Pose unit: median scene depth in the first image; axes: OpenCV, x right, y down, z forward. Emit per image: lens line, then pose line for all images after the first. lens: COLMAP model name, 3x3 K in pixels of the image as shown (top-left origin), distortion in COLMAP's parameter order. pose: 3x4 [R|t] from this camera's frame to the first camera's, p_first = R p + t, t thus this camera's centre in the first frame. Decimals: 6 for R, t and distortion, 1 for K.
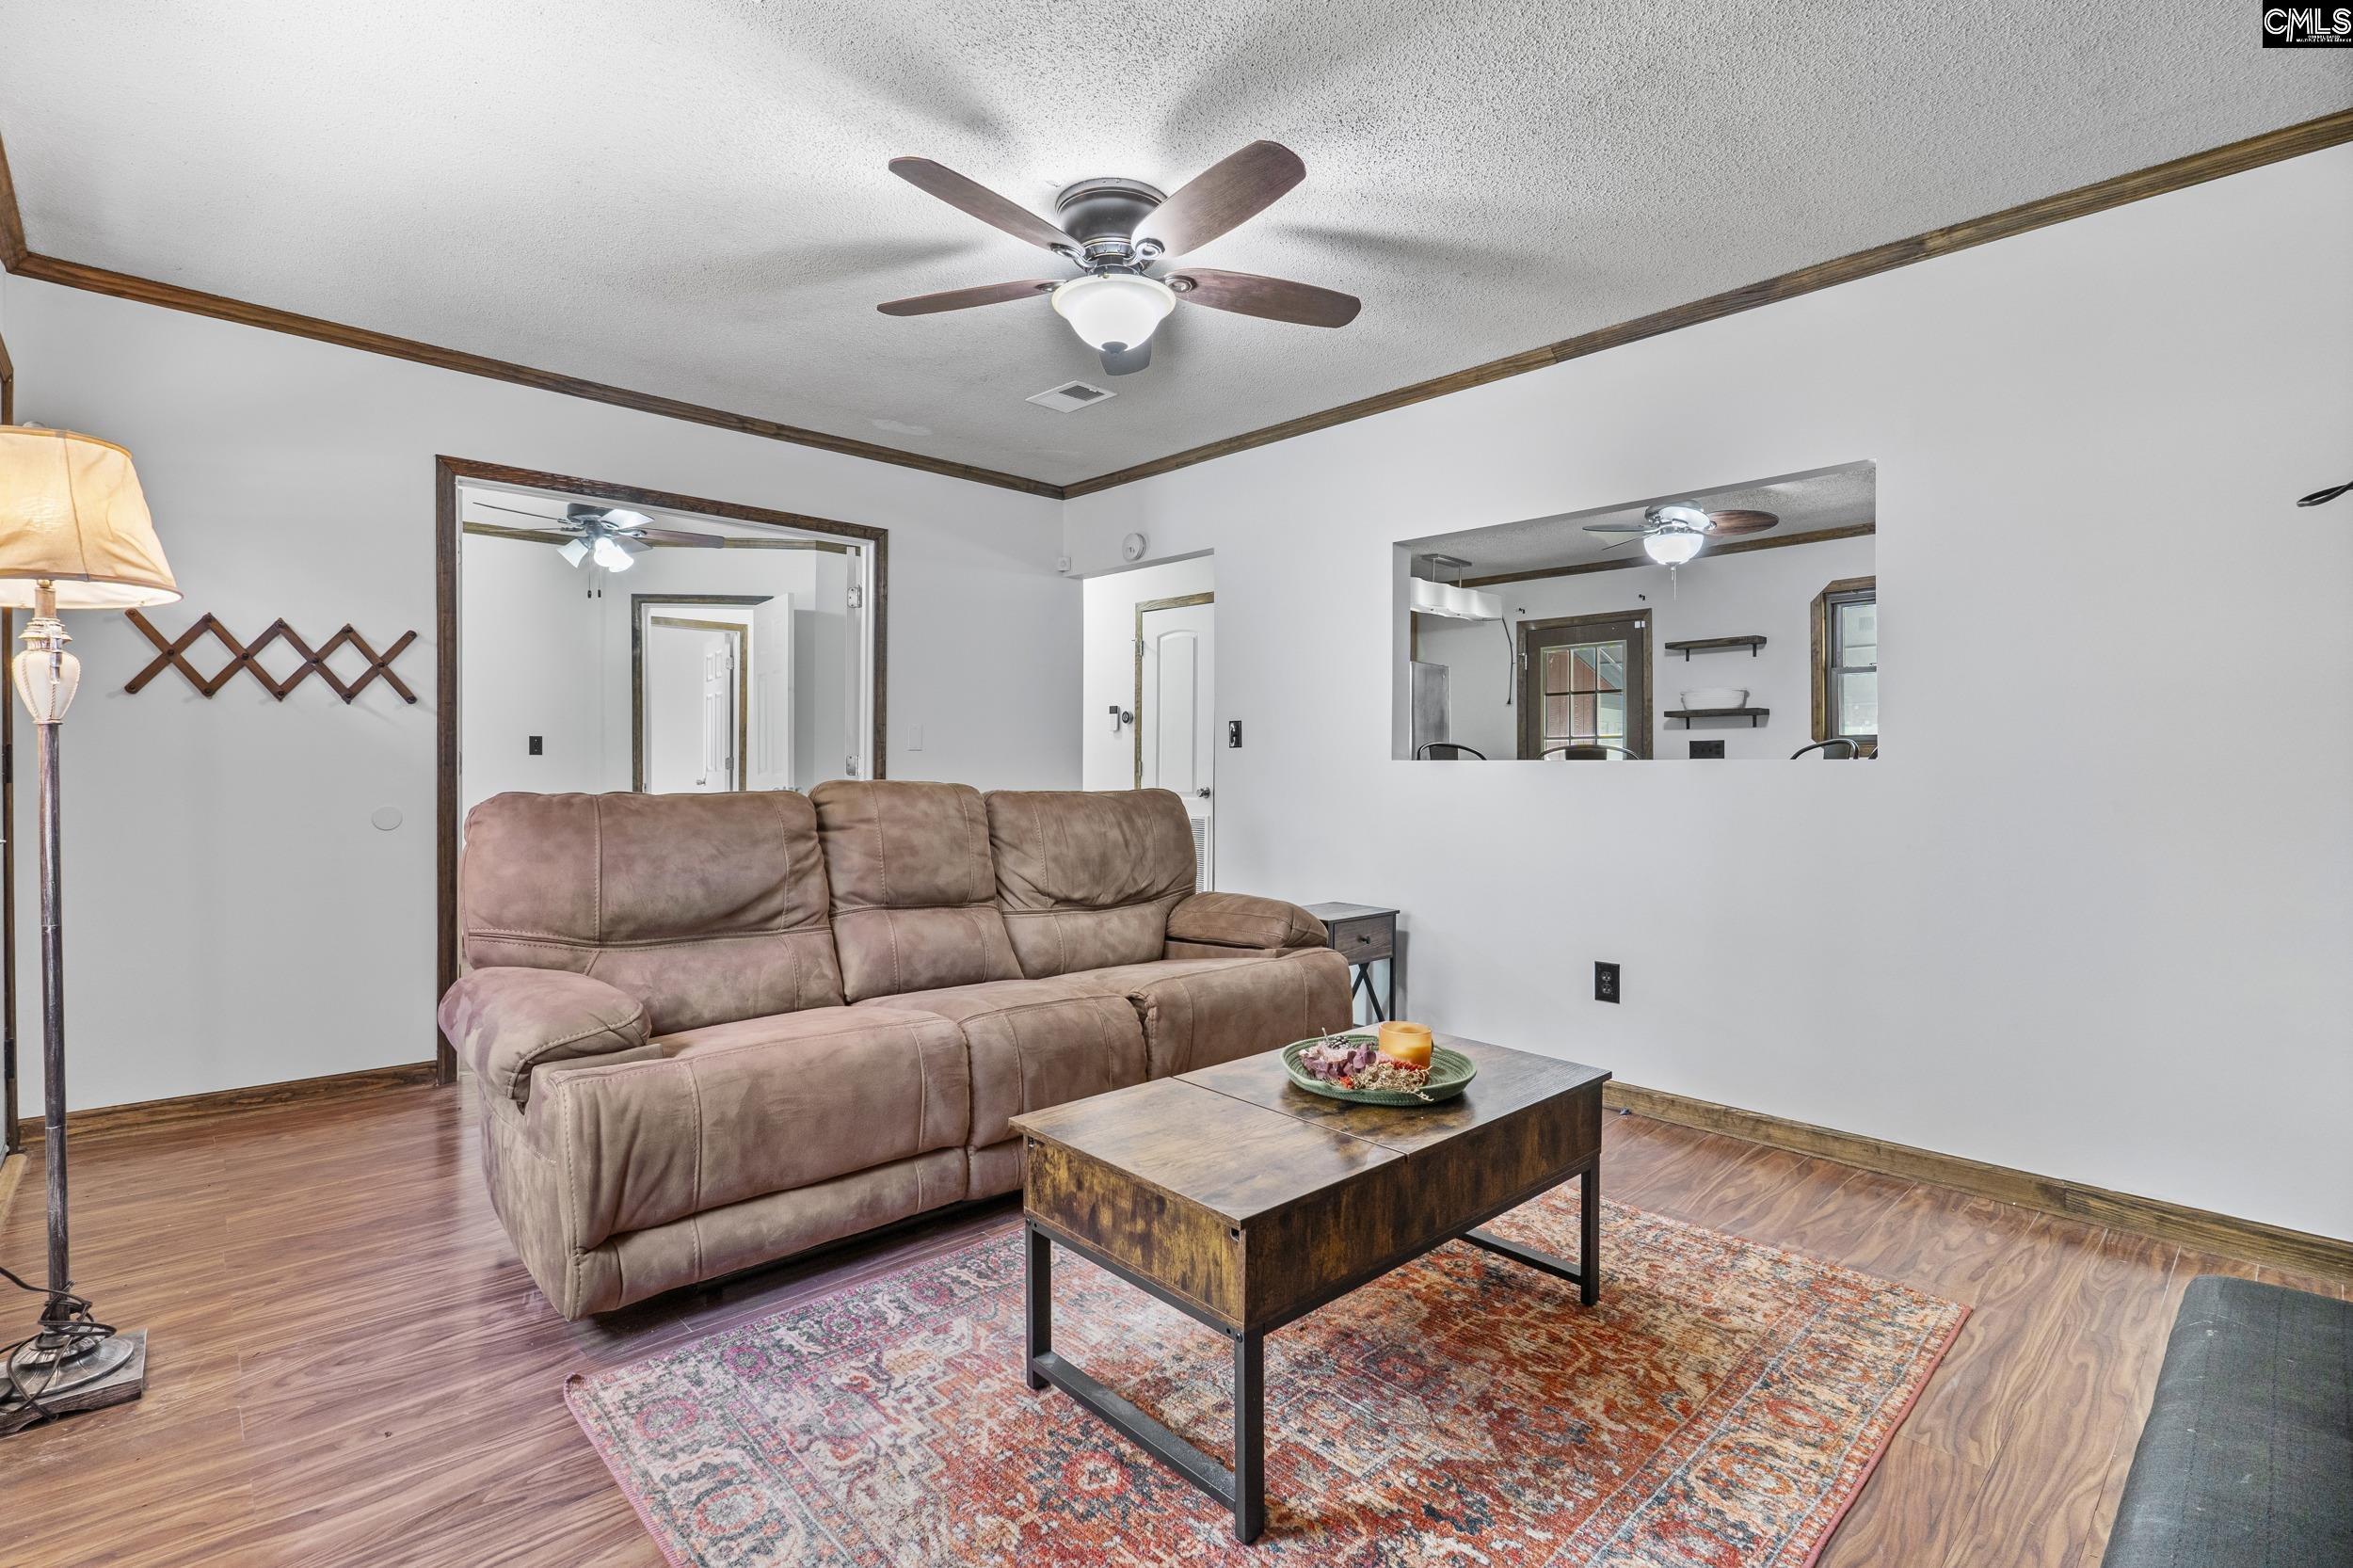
lens RADIAL K [[1075.1, 0, 1179.7], [0, 1075.1, 779.0], [0, 0, 1]] dist [-0.012148, 0.001056]
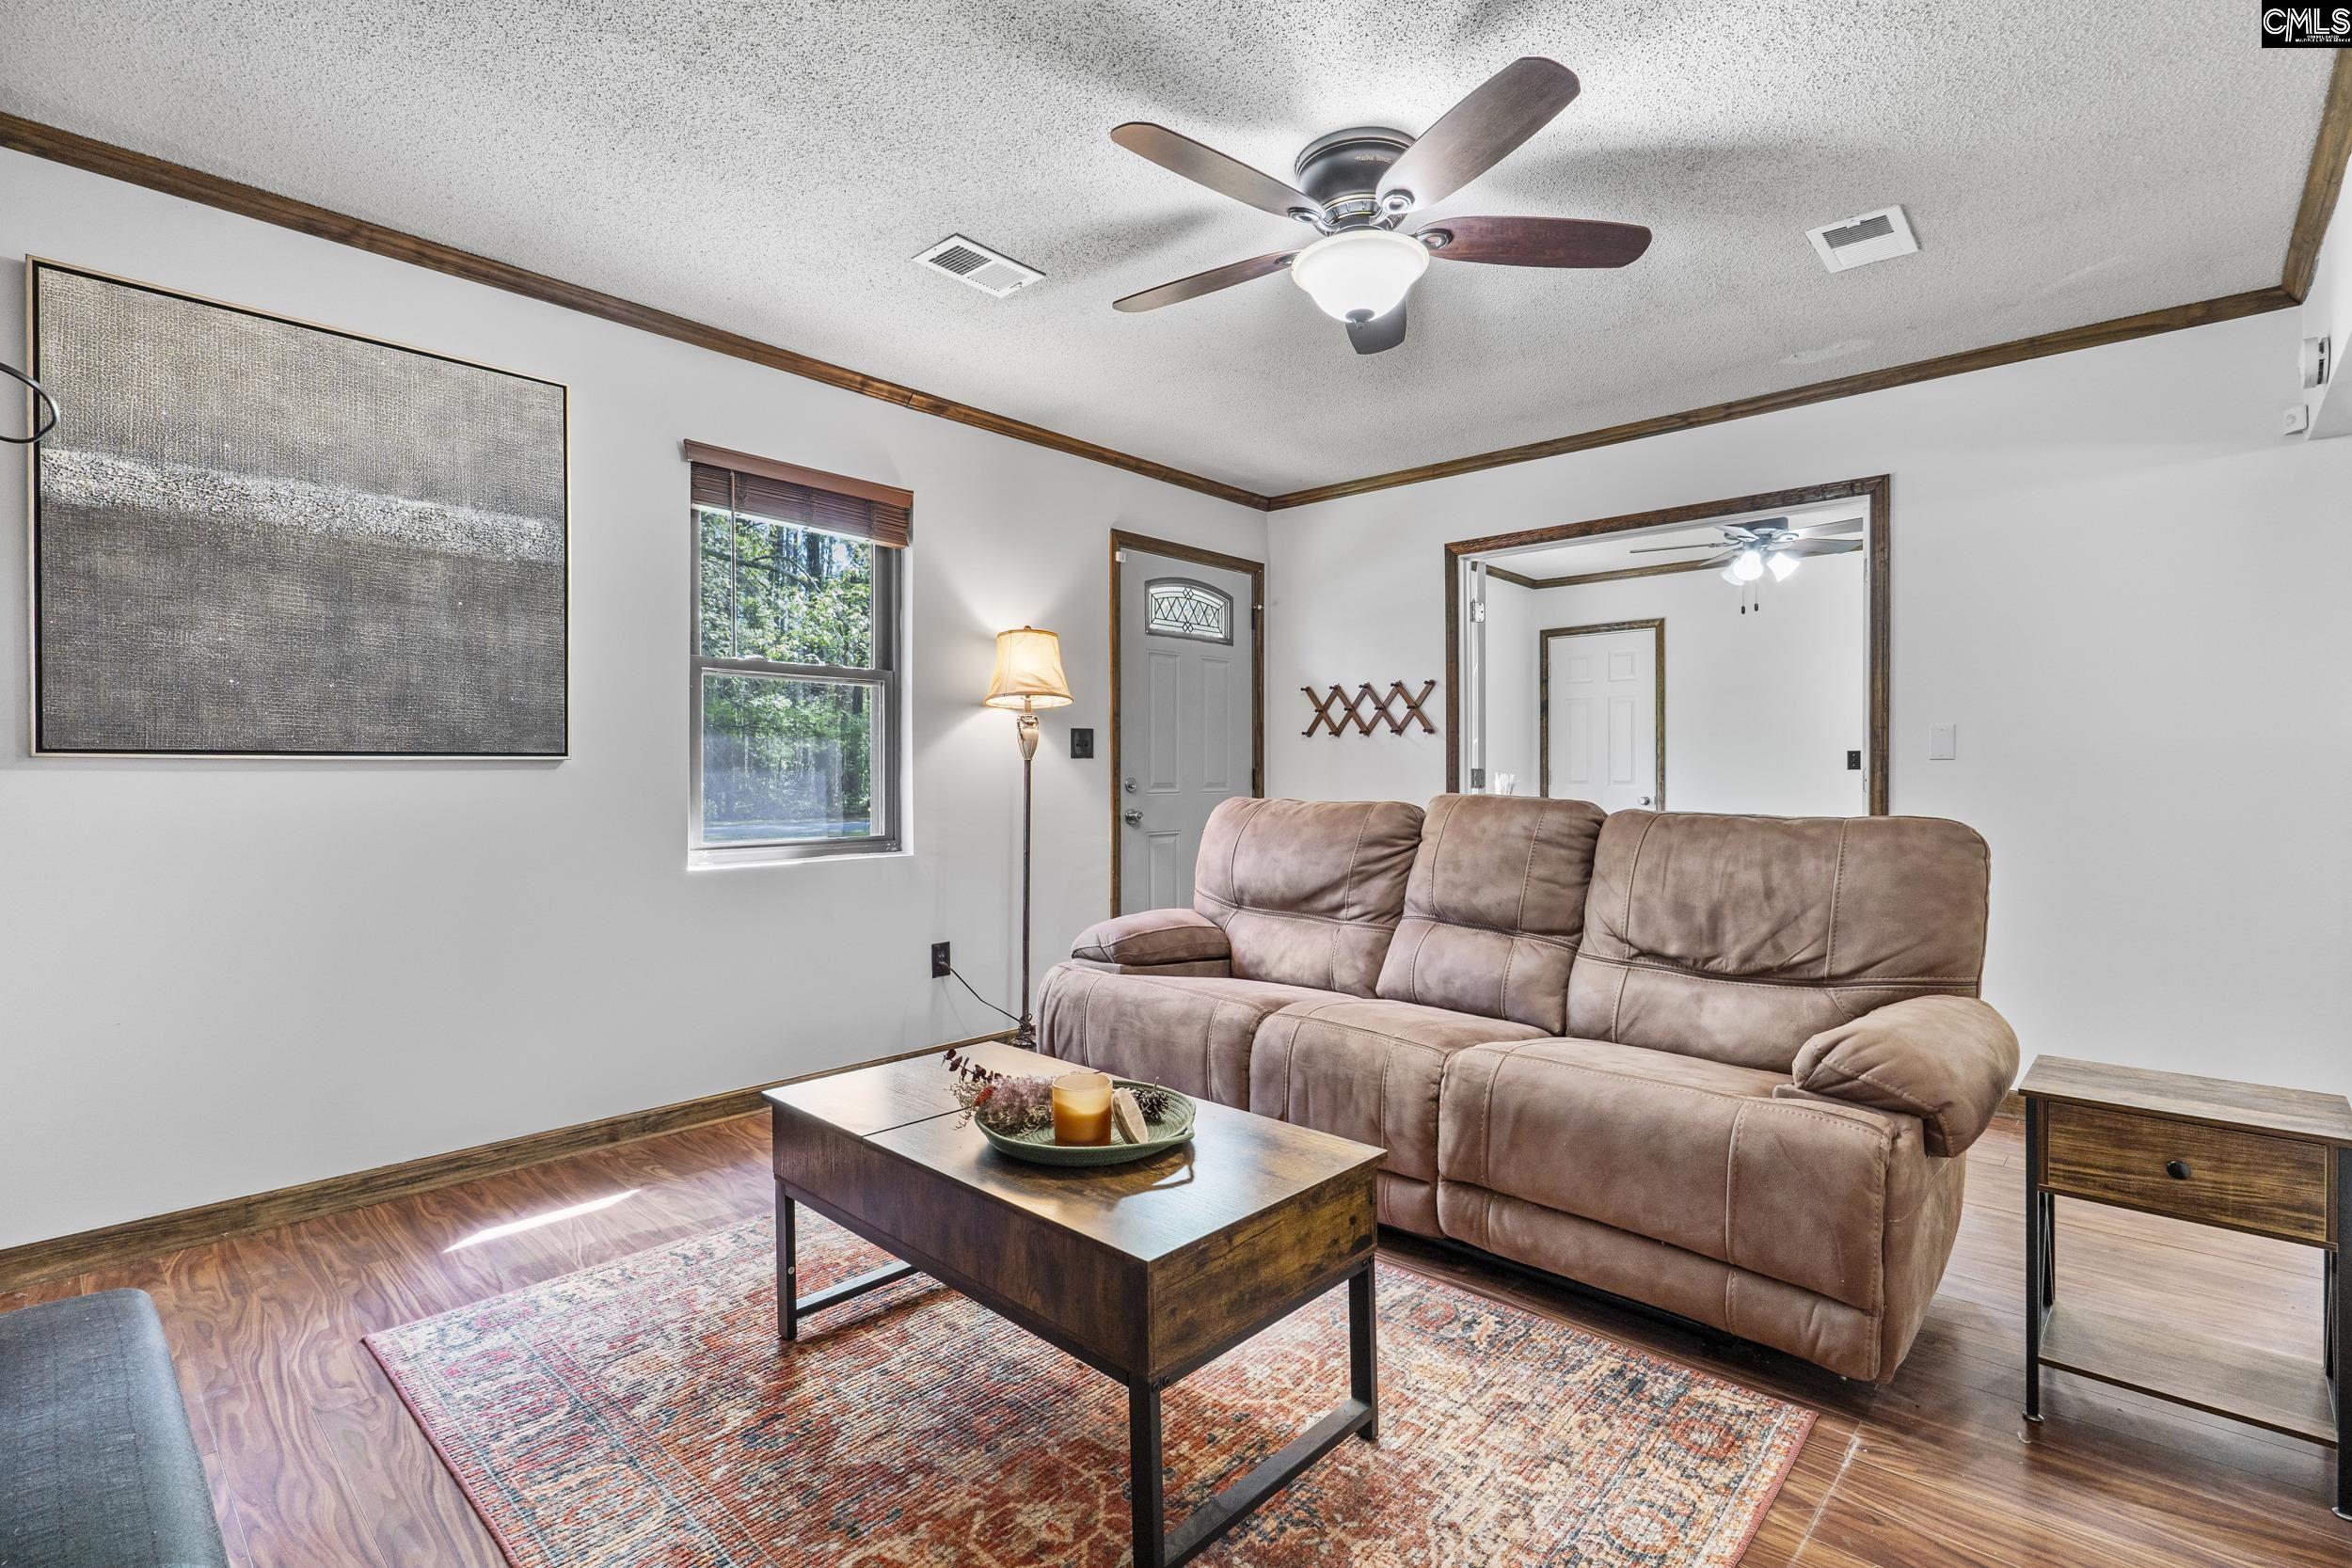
lens RADIAL K [[1074.6, 0, 1154.5], [0, 1074.6, 783.2], [0, 0, 1]] dist [-0.012148, 0.001056]
pose [[0.066679, 0.000629, -0.997774, 0.669194], [-0.013422, 0.999910, -0.000267, -0.004526], [0.997684, 0.013410, 0.066681, 0.622558]]
